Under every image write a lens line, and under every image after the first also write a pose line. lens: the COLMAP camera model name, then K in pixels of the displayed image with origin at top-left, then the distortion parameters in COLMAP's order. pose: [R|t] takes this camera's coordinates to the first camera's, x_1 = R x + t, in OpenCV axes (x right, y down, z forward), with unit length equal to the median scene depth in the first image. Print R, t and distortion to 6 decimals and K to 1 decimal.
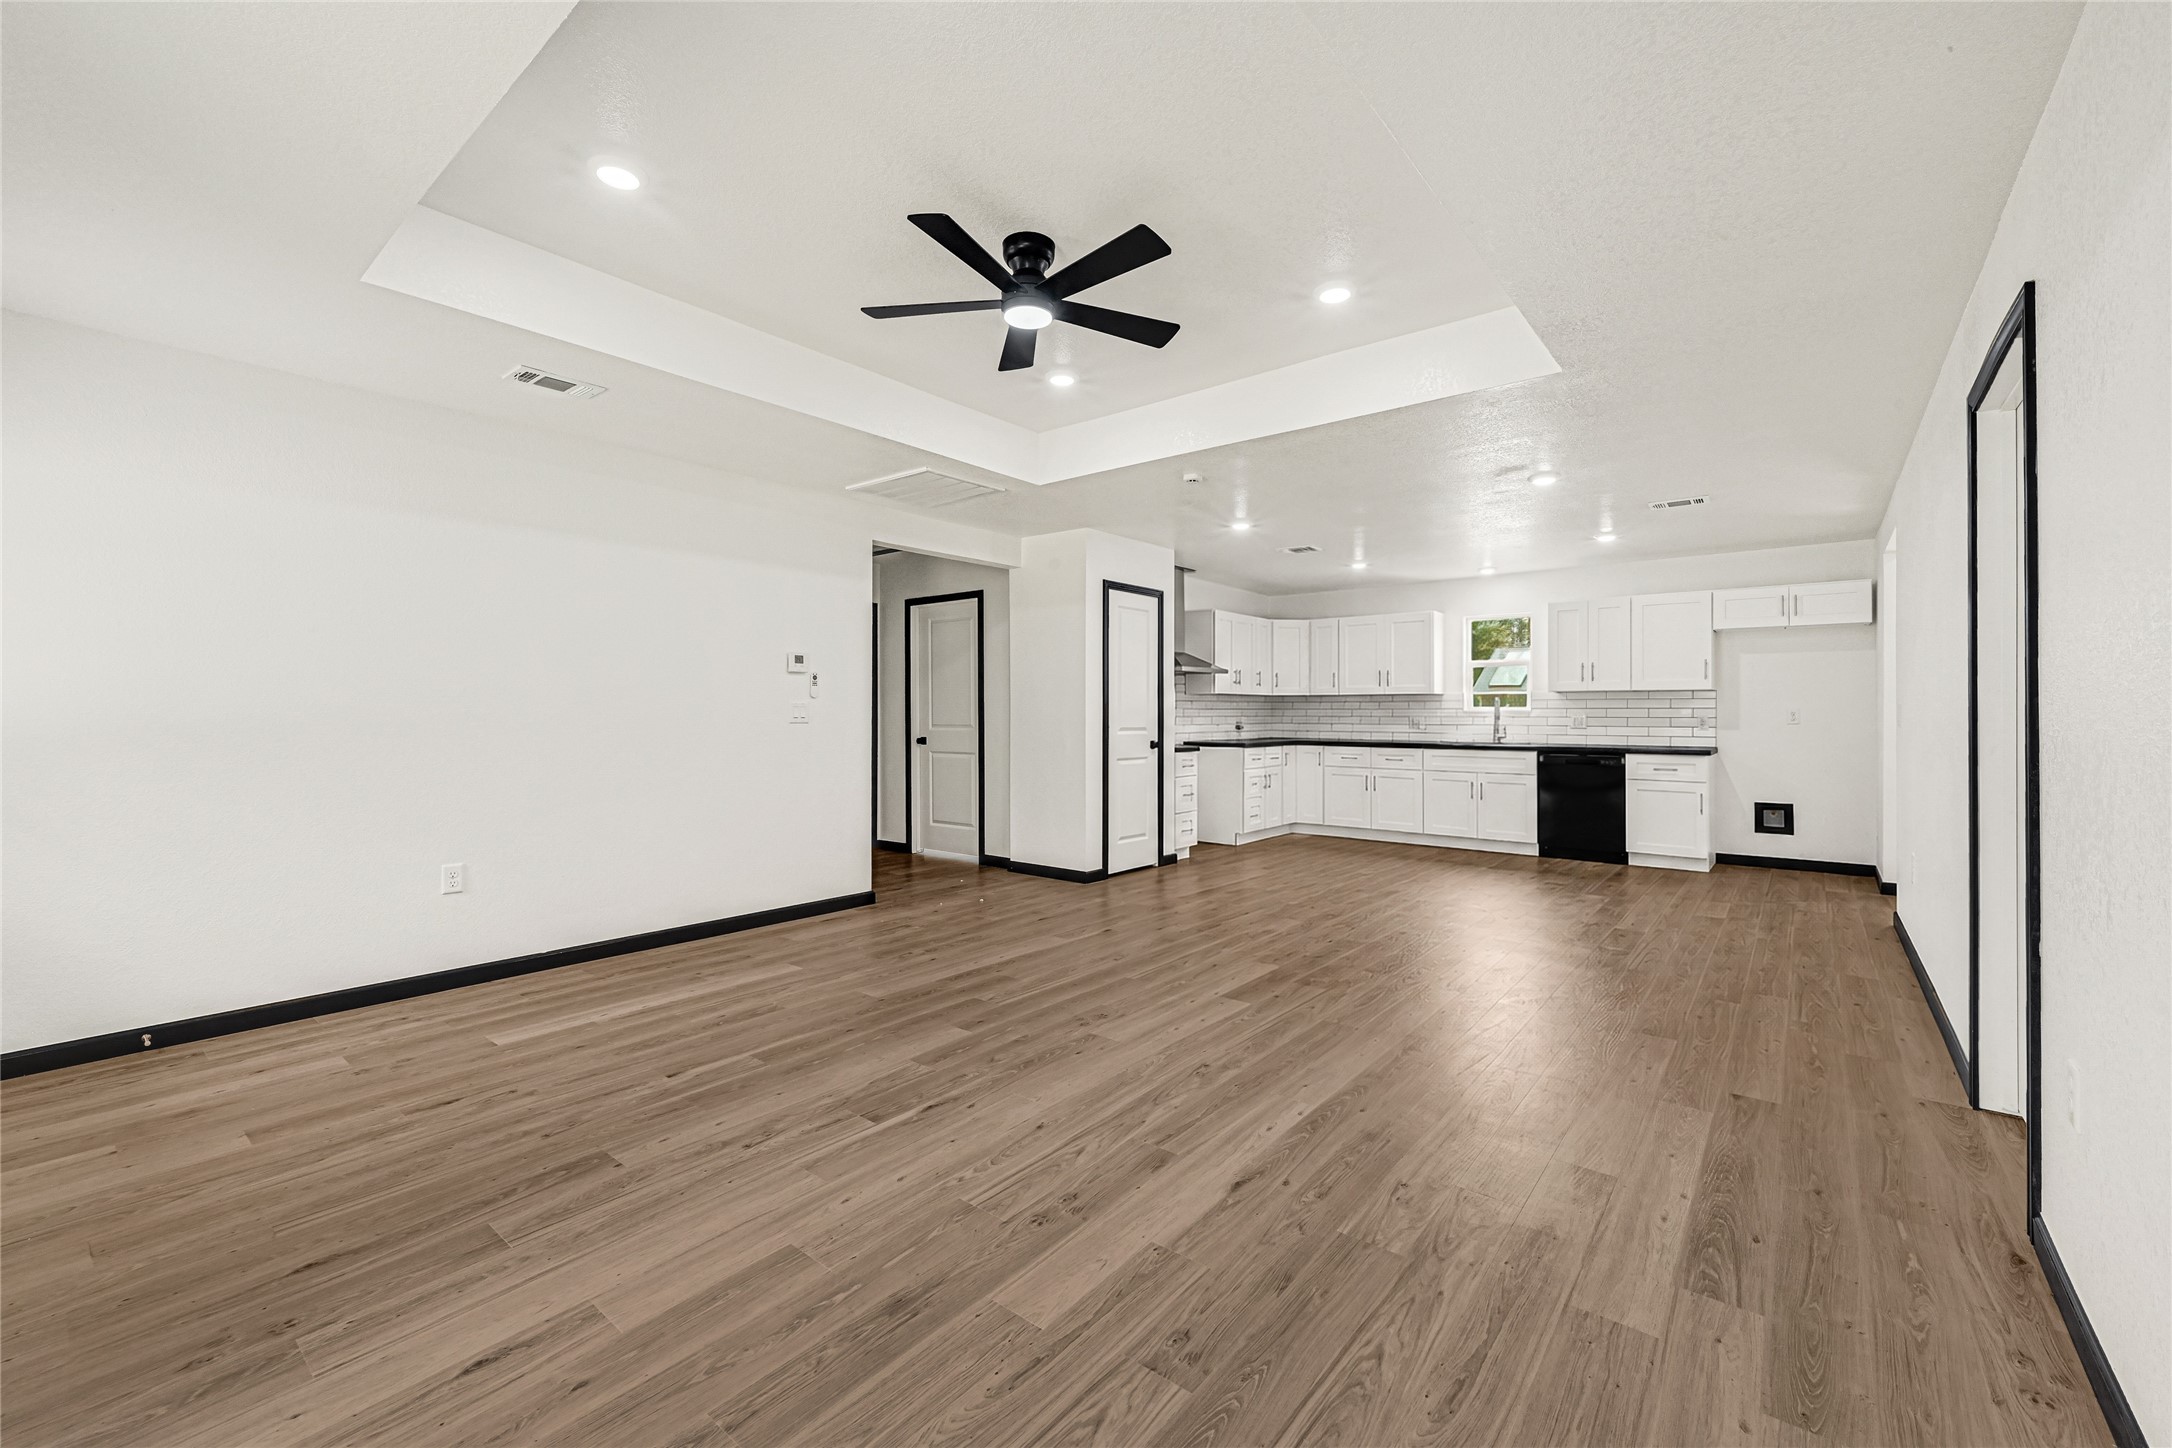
lens RADIAL K [[879.1, 0, 1088.9], [0, 879.1, 707.5], [0, 0, 1]] dist [-0.001708, -0.000221]
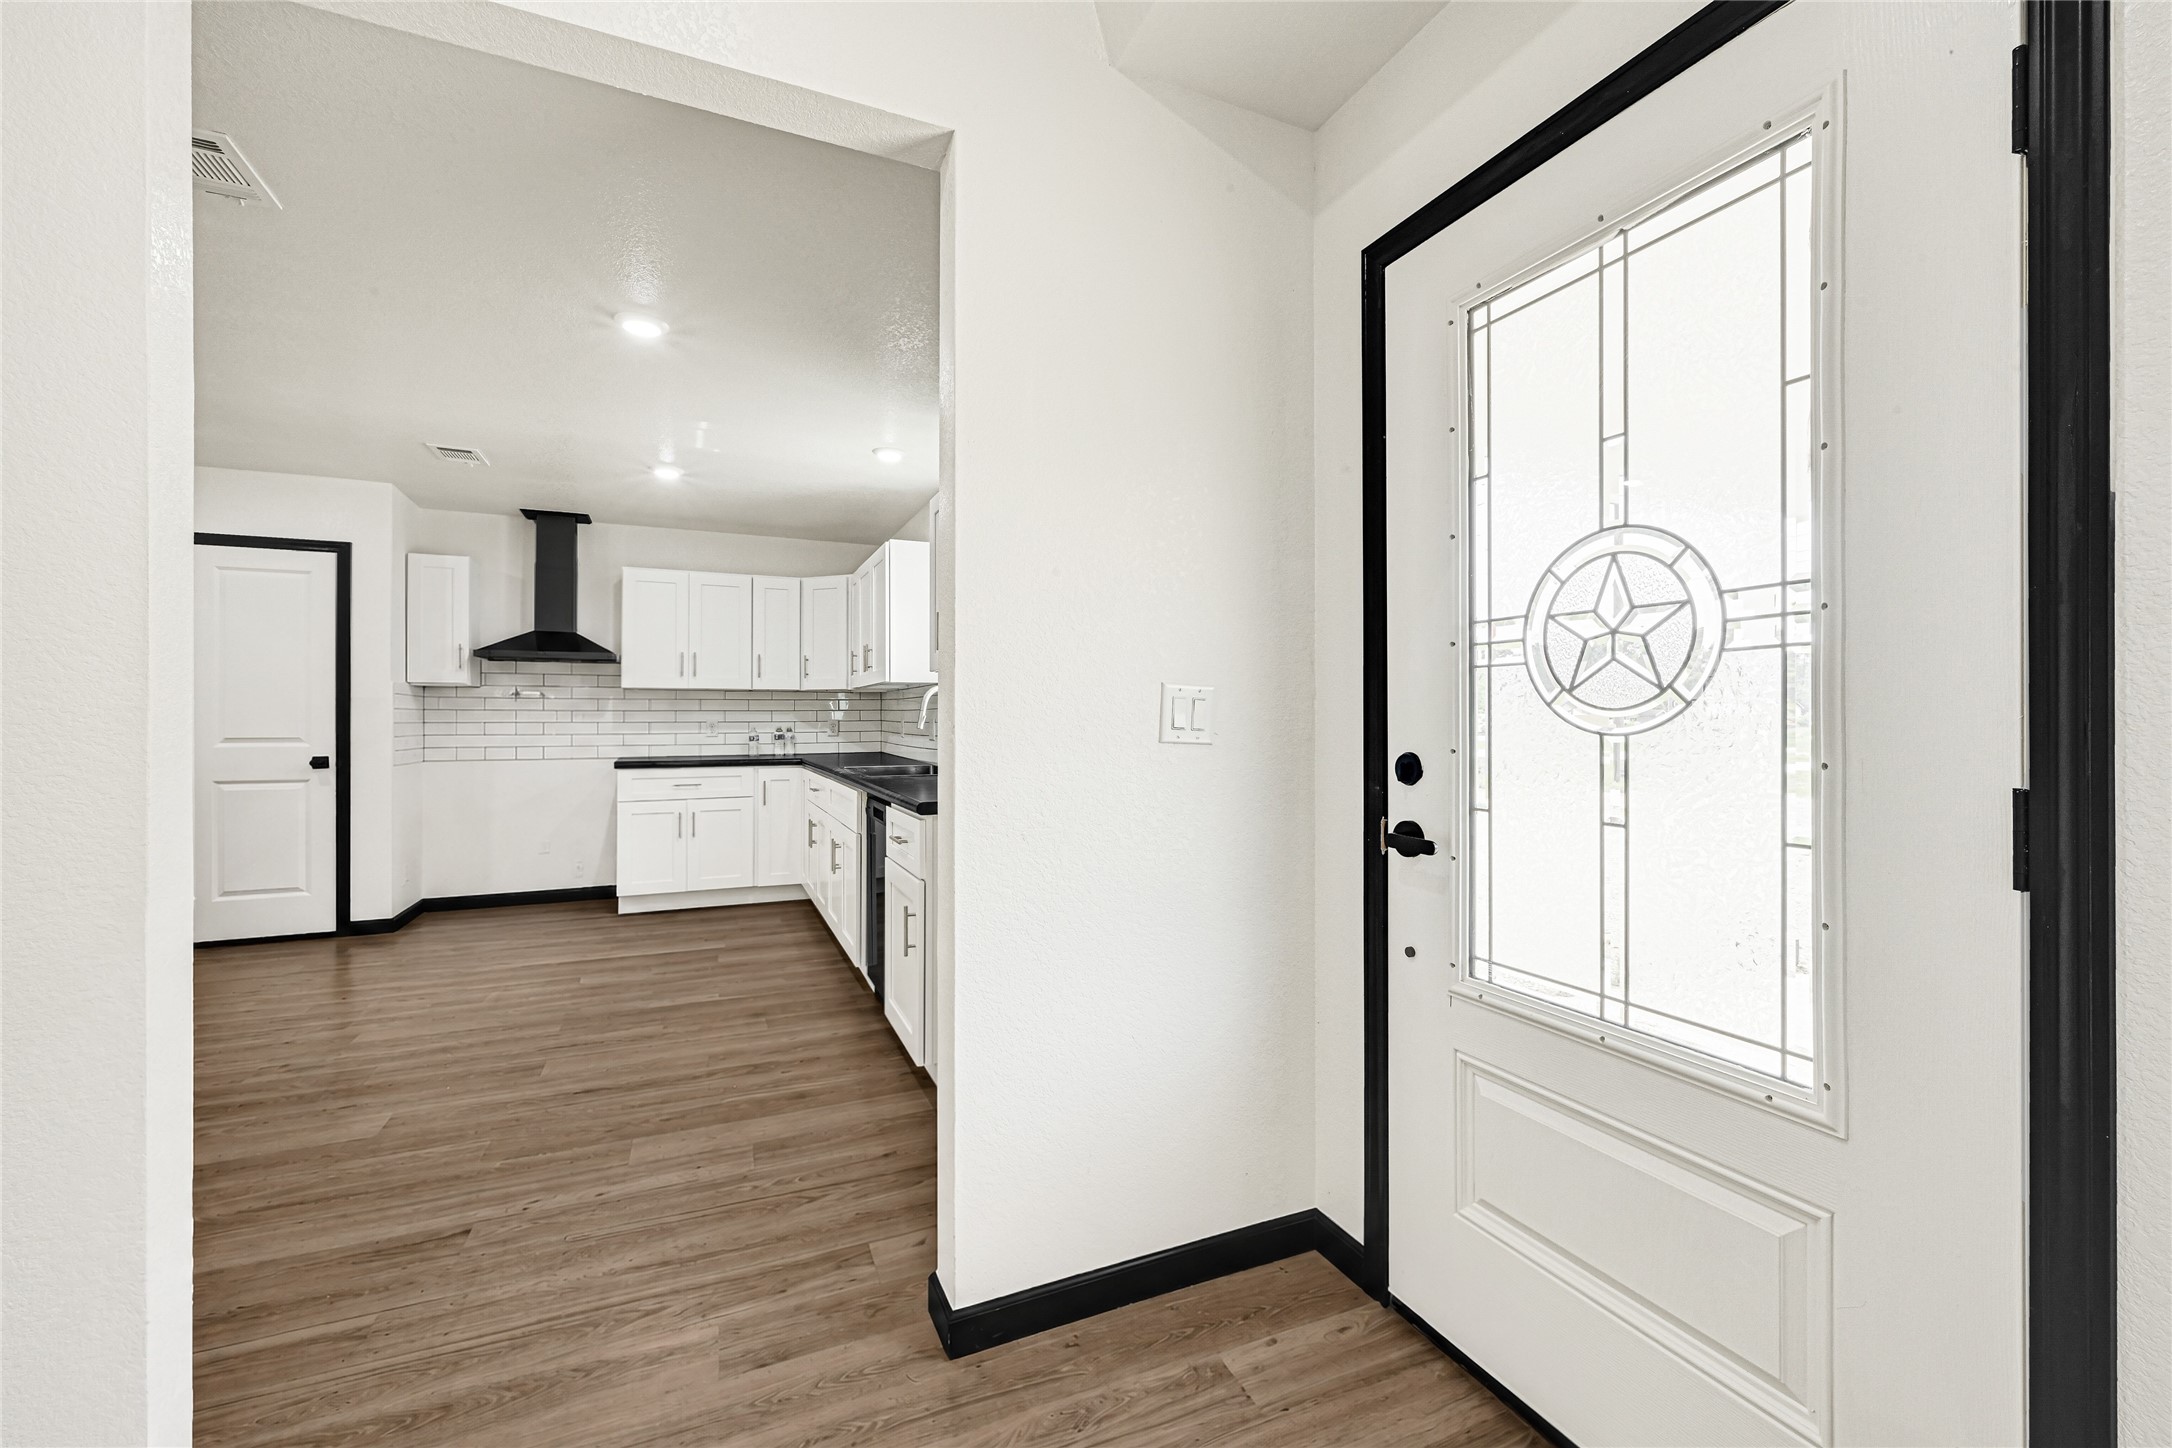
lens RADIAL K [[879.1, 0, 1110.3], [0, 879.1, 716.8], [0, 0, 1]] dist [-0.001708, -0.000221]
pose [[0.893091, -0.004439, -0.449854, 0.961401], [0.006062, 0.999979, 0.002168, 0.008183], [0.449835, -0.004663, 0.893099, 0.663387]]
